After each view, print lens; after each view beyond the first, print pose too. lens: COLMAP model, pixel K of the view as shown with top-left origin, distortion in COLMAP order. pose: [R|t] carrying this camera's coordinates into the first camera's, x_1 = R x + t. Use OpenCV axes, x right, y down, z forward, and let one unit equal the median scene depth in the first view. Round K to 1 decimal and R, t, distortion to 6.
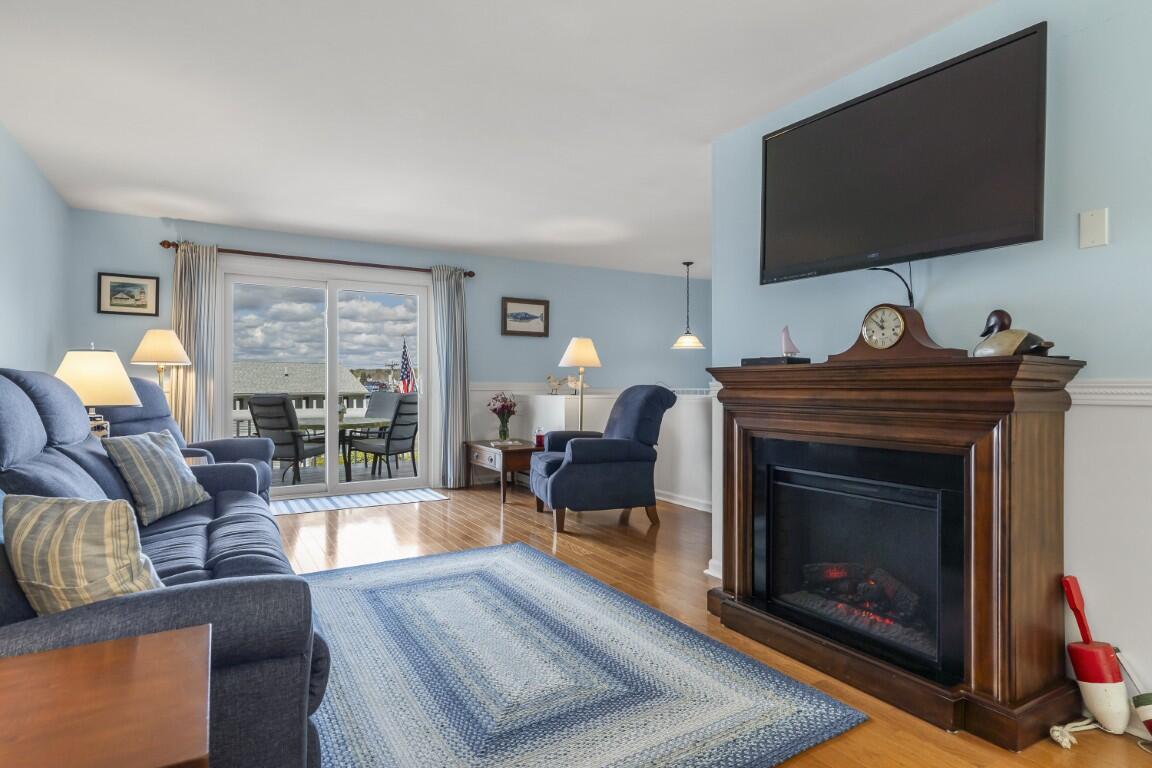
lens RADIAL K [[620.8, 0, 573.5], [0, 620.8, 382.6], [0, 0, 1]] dist [-0.003148, 0.001938]
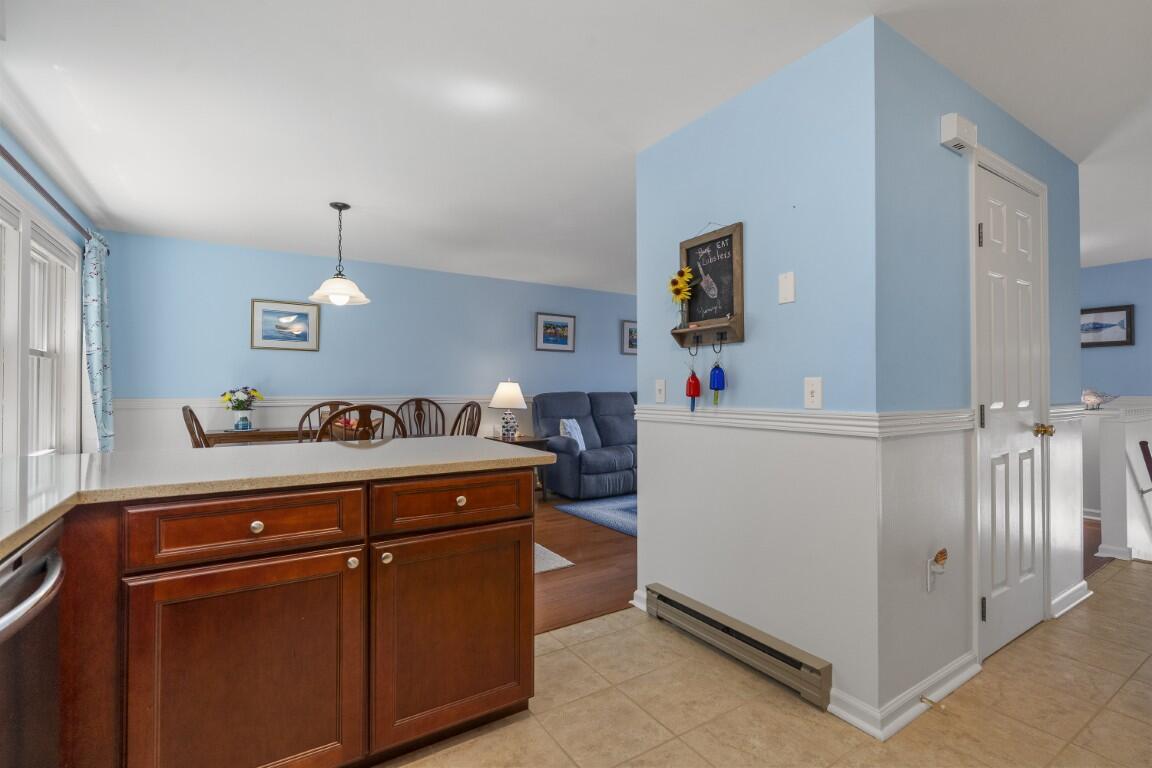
lens RADIAL K [[529.0, 0, 579.0], [0, 529.0, 384.8], [0, 0, 1]] dist [-0.004128, 0.000196]
pose [[0.049020, -0.004747, -0.998787, 0.929952], [0.003359, 0.999984, -0.004588, -0.021044], [0.998792, -0.003130, 0.049035, 0.224634]]
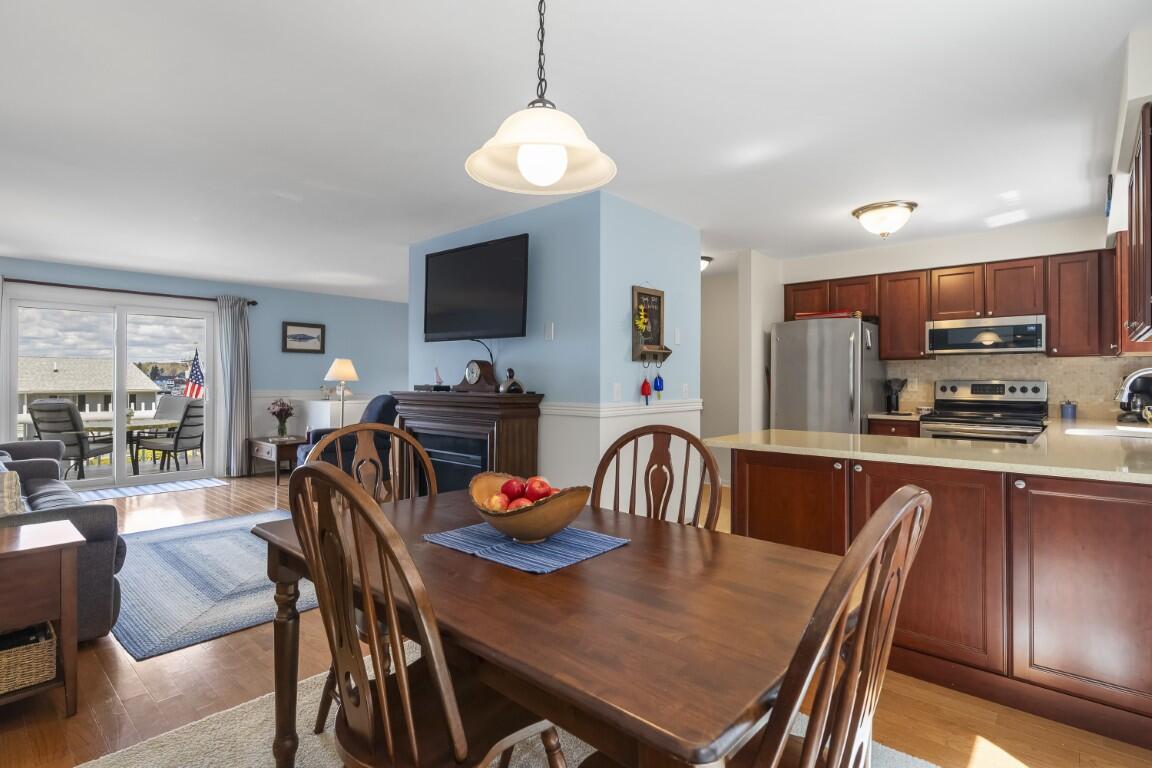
lens RADIAL K [[572.1, 0, 575.3], [0, 572.1, 377.9], [0, 0, 1]] dist [-0.004991, 0.001762]
pose [[0.952655, 0.005312, 0.304006, 0.126555], [-0.004983, 0.999986, -0.001860, -0.033777], [-0.304011, 0.000257, 0.952668, -0.355795]]
